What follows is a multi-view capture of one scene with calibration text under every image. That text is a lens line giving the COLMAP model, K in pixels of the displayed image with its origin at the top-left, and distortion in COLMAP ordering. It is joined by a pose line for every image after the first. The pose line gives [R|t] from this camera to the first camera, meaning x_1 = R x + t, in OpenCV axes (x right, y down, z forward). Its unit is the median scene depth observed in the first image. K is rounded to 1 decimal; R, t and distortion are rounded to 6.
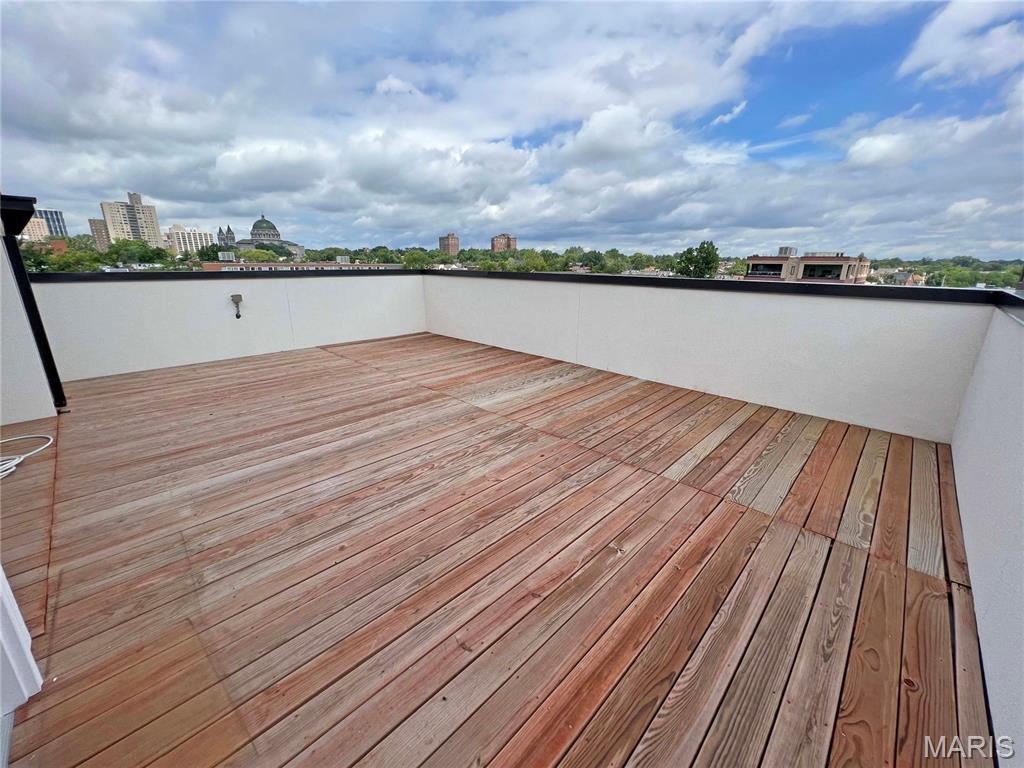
lens RADIAL K [[410.2, 0, 512.2], [0, 410.2, 383.4], [0, 0, 1]] dist [0.002047, 0.000340]
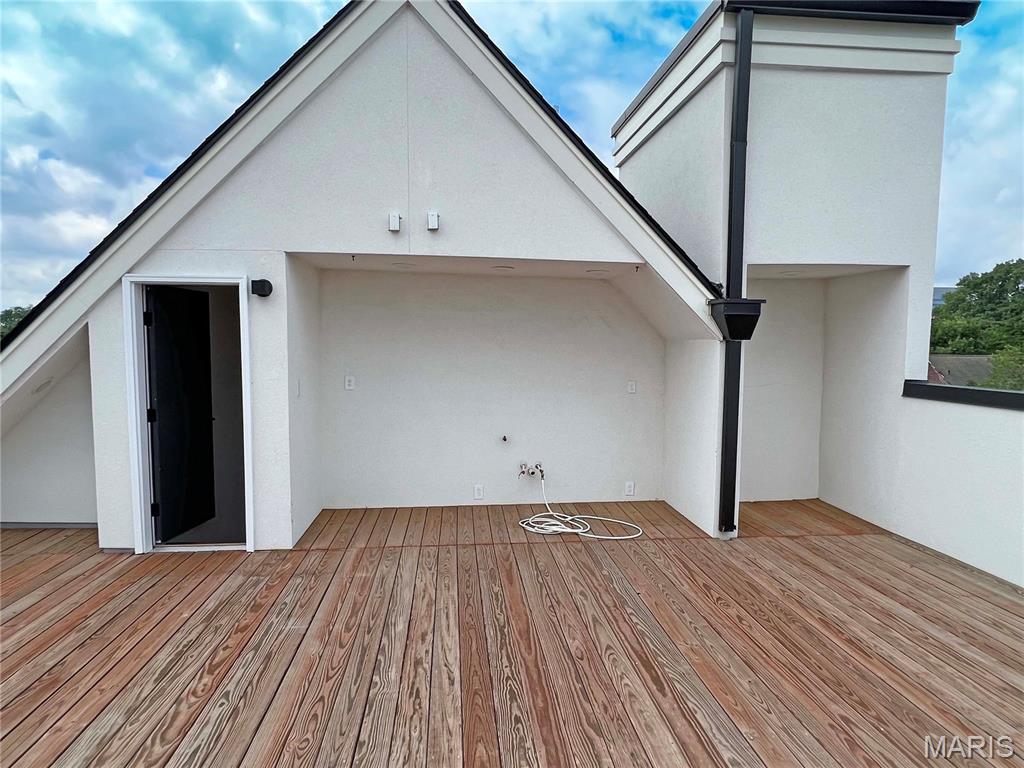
lens RADIAL K [[601.4, 0, 511.0], [0, 601.4, 385.0], [0, 0, 1]] dist [0.000399, 0.002757]
pose [[-0.643897, 0.046998, -0.763667, 0.159581], [-0.226095, 0.941849, 0.248600, -0.526178], [0.730943, 0.332734, -0.595828, 1.572427]]
